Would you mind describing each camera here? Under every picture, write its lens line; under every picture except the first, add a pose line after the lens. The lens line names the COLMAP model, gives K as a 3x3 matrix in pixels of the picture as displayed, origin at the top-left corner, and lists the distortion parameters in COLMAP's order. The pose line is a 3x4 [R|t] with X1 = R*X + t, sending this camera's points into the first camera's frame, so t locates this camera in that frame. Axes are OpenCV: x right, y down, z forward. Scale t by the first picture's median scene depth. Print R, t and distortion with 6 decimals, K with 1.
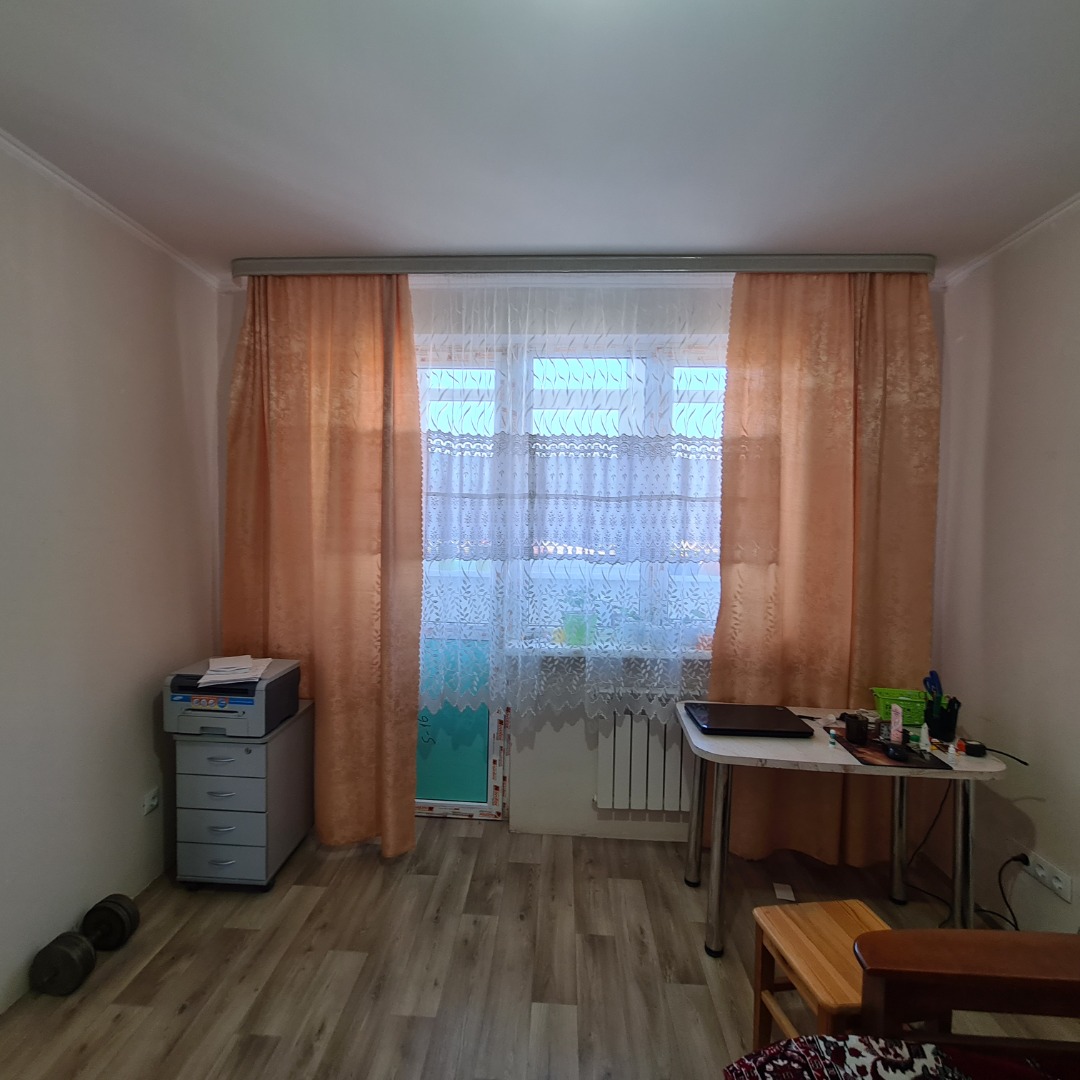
lens RADIAL K [[590.5, 0, 532.5], [0, 590.5, 538.5], [0, 0, 1]] dist [-0.003225, 0.001249]
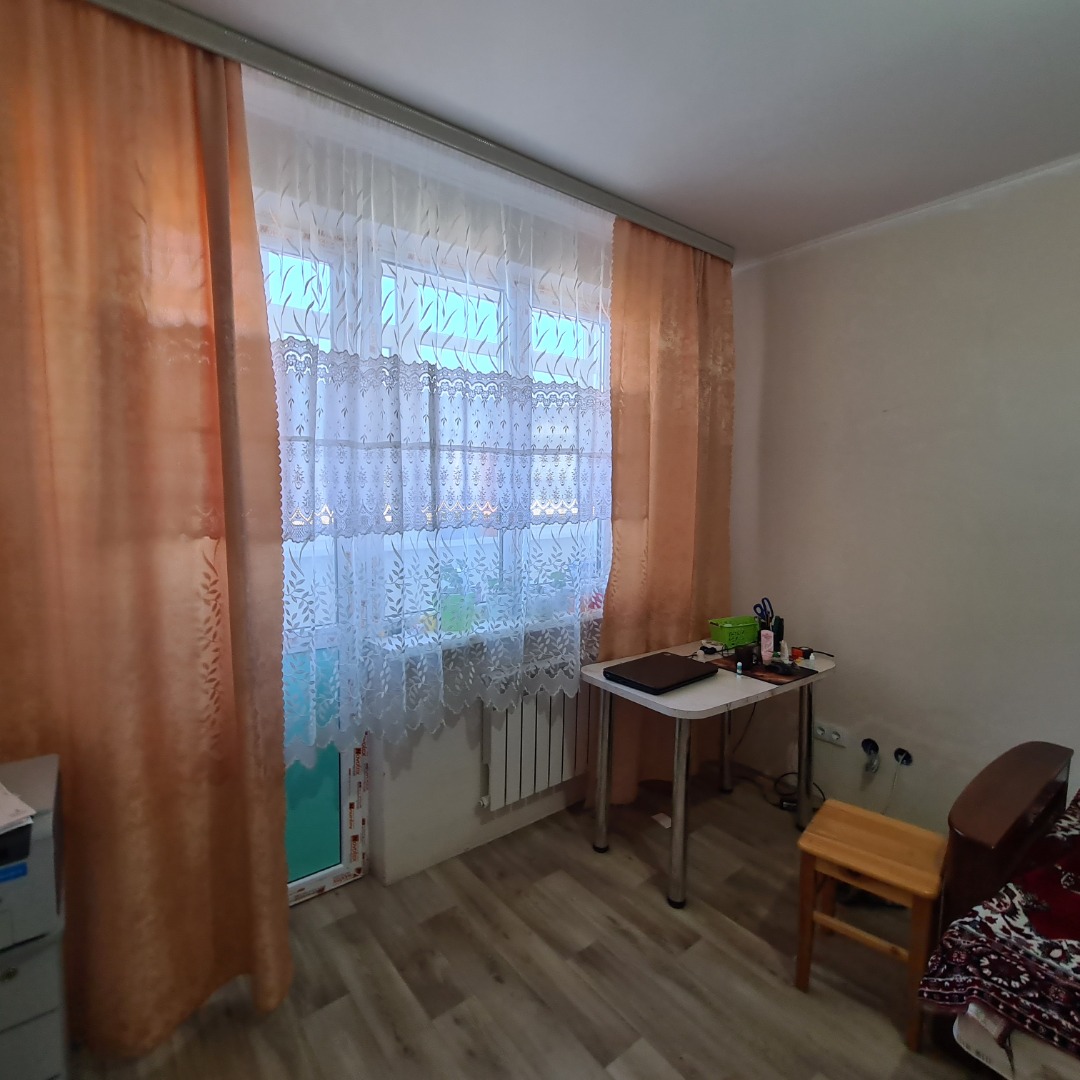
lens RADIAL K [[586.4, 0, 528.9], [0, 586.4, 532.6], [0, 0, 1]] dist [-0.001197, 0.000926]
pose [[0.755185, -0.068325, 0.651941, -0.407736], [0.036472, 0.997392, 0.062282, -0.003788], [-0.654496, -0.023257, 0.755707, 0.347557]]
